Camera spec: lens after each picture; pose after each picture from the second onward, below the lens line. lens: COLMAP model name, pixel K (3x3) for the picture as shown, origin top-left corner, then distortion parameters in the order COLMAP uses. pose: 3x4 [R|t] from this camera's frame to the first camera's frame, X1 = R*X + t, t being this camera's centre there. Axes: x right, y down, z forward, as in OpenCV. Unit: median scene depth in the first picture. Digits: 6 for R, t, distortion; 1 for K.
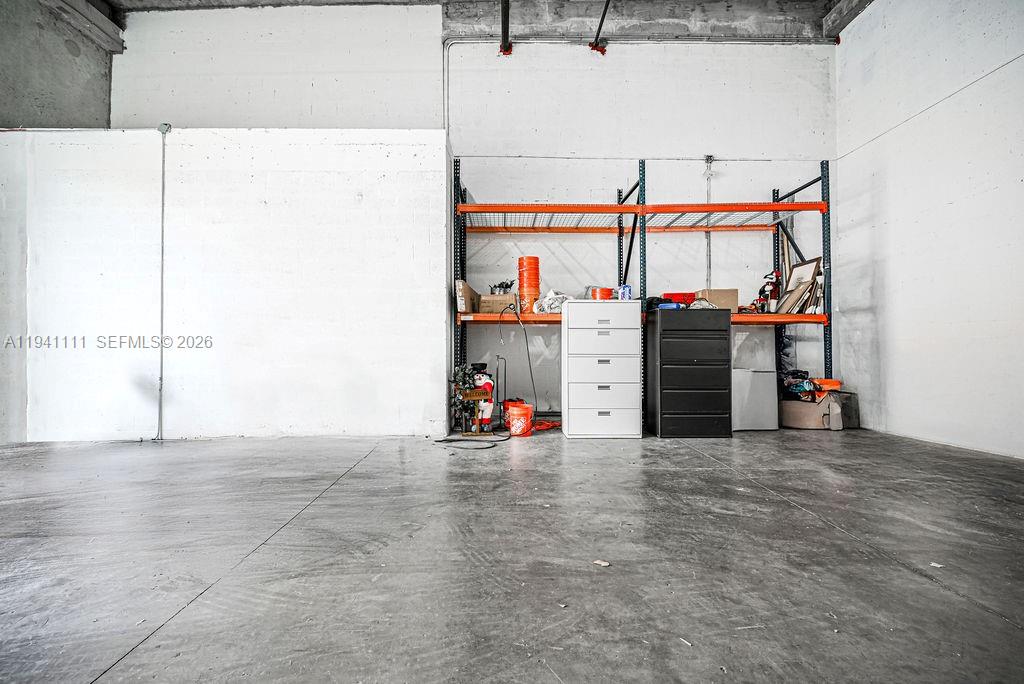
lens RADIAL K [[414.0, 0, 508.4], [0, 414.0, 339.8], [0, 0, 1]] dist [-0.003045, 0.001228]
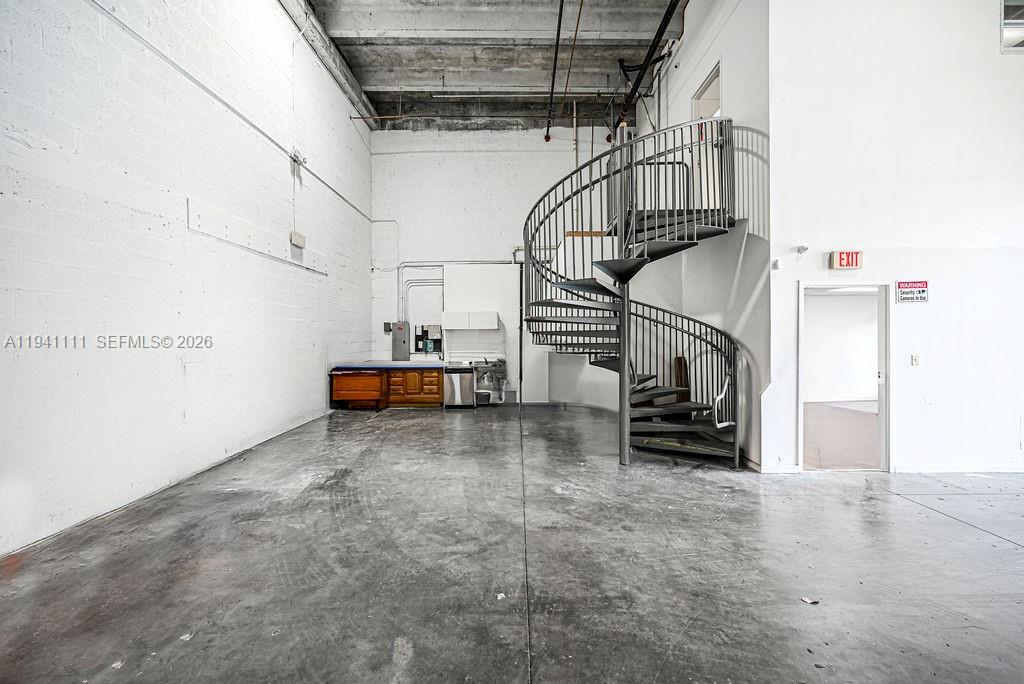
lens RADIAL K [[414.0, 0, 509.4], [0, 414.0, 341.3], [0, 0, 1]] dist [-0.003045, 0.001228]
pose [[-0.999536, 0.006302, 0.029803, 0.320430], [0.006077, 0.999952, -0.007632, -0.041920], [-0.029850, -0.007447, -0.999527, 0.693829]]
